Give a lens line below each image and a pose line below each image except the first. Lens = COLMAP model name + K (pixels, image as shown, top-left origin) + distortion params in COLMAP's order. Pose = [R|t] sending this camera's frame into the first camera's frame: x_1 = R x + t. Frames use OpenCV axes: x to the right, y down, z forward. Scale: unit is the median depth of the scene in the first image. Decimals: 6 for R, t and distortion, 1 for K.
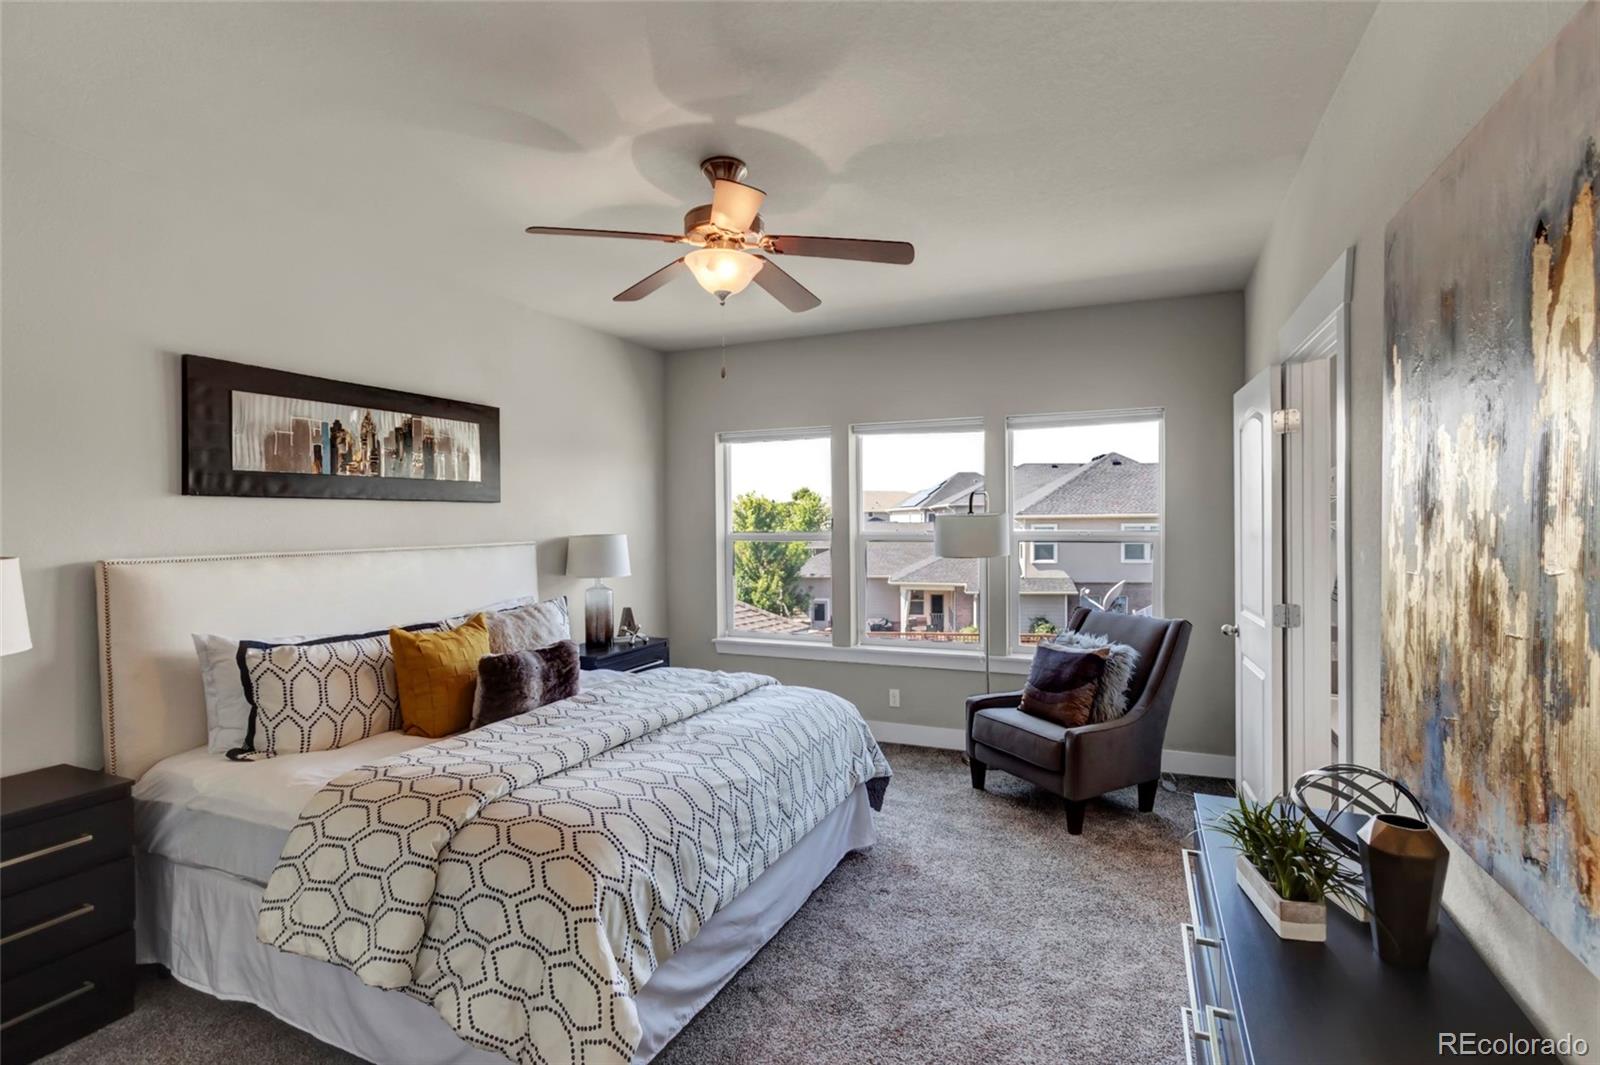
lens RADIAL K [[785.0, 0, 796.8], [0, 785.0, 532.7], [0, 0, 1]] dist [-0.013015, 0.011219]
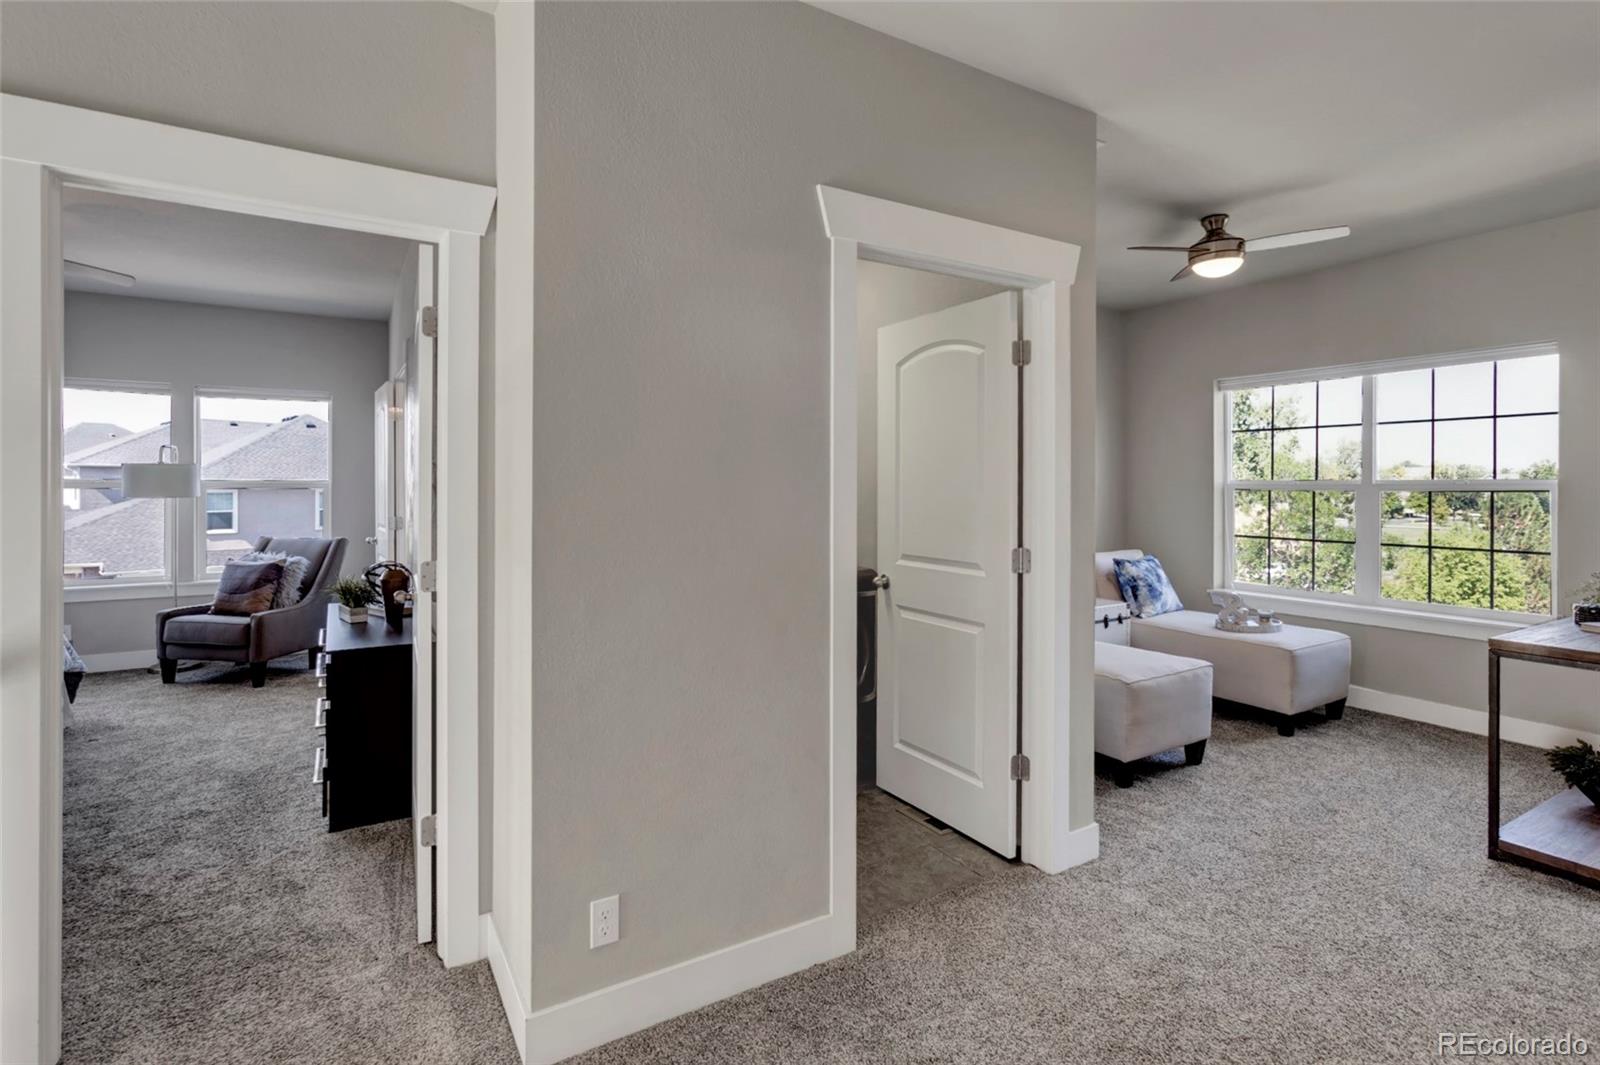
lens RADIAL K [[785.0, 0, 807.0], [0, 785.0, 491.6], [0, 0, 1]] dist [-0.013015, 0.011219]
pose [[0.581198, 0.004669, 0.813749, -0.209052], [0.005316, 0.999940, -0.009535, 0.042509], [-0.813745, 0.009868, 0.581138, -0.597839]]
